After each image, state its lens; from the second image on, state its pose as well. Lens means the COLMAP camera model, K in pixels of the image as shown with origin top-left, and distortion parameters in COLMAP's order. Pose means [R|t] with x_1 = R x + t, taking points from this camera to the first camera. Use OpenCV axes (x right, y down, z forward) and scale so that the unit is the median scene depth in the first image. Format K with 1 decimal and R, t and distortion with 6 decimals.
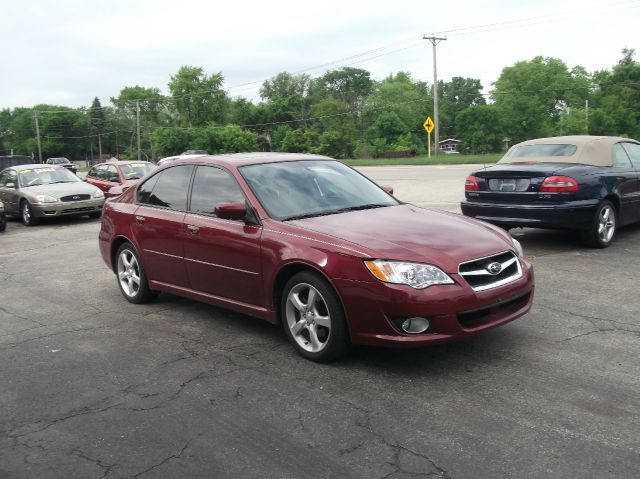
lens RADIAL K [[616.1, 0, 321.0], [0, 616.1, 241.4], [0, 0, 1]] dist [0.013667, 0.000000]
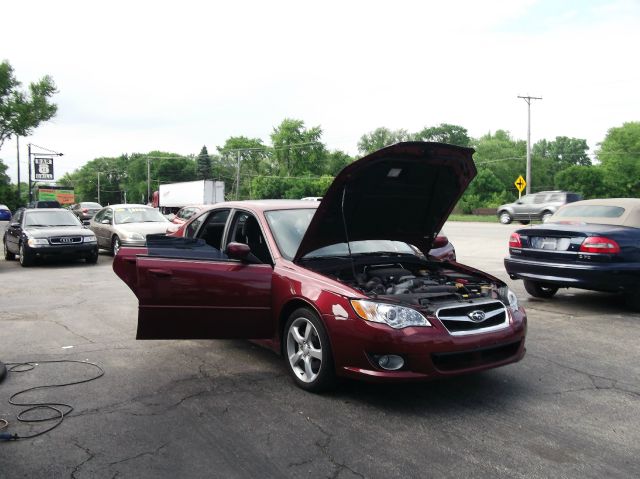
lens RADIAL K [[616.1, 0, 322.0], [0, 616.1, 240.1], [0, 0, 1]] dist [0.013667, 0.000000]
pose [[0.987221, 0.053303, -0.150176, 0.095815], [-0.065951, 0.994567, -0.080538, 0.009478], [0.145067, 0.089413, 0.985373, -0.053377]]
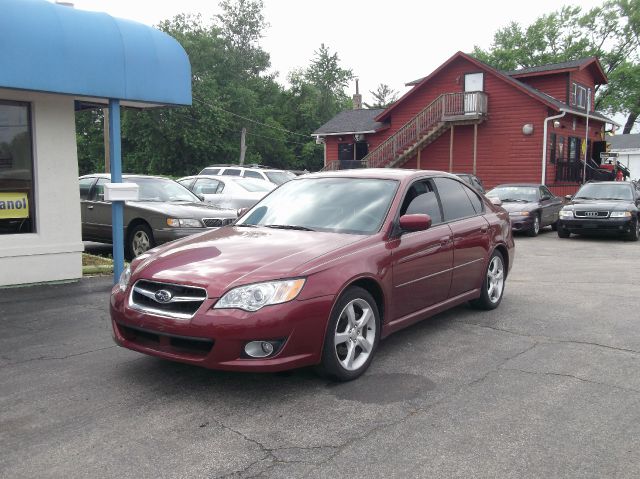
lens RADIAL K [[616.1, 0, 321.1], [0, 616.1, 237.2], [0, 0, 1]] dist [0.013667, 0.000000]
pose [[0.207442, 0.136457, -0.968683, 0.693309], [-0.152599, 0.982615, 0.105741, -0.102193], [0.966272, 0.125885, 0.224659, 0.567820]]
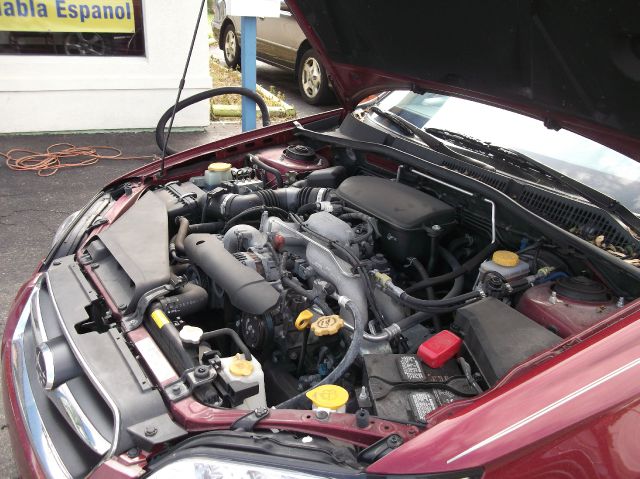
lens RADIAL K [[616.1, 0, 323.8], [0, 616.1, 239.6], [0, 0, 1]] dist [0.013667, 0.000000]
pose [[-0.173178, 0.423699, -0.889094, 0.288762], [-0.180899, 0.873692, 0.451595, -0.103816], [0.968135, 0.239043, -0.074658, 0.644477]]
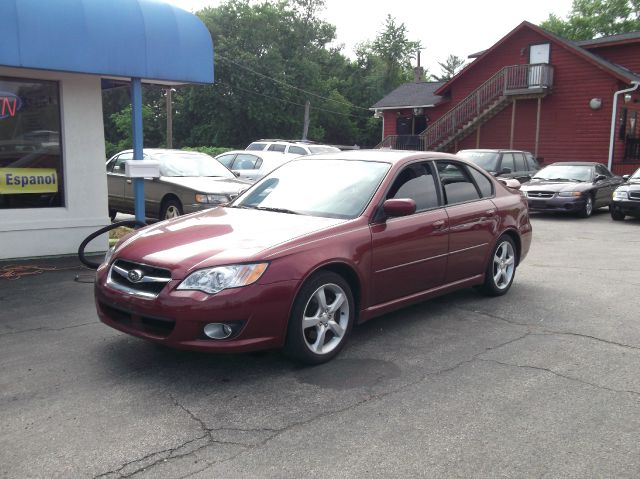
lens RADIAL K [[616.1, 0, 321.2], [0, 616.1, 239.9], [0, 0, 1]] dist [0.013667, 0.000000]
pose [[0.098753, 0.185837, -0.977605, 0.705215], [-0.159836, 0.972614, 0.168742, -0.125538], [0.982192, 0.139593, 0.125752, 0.651381]]
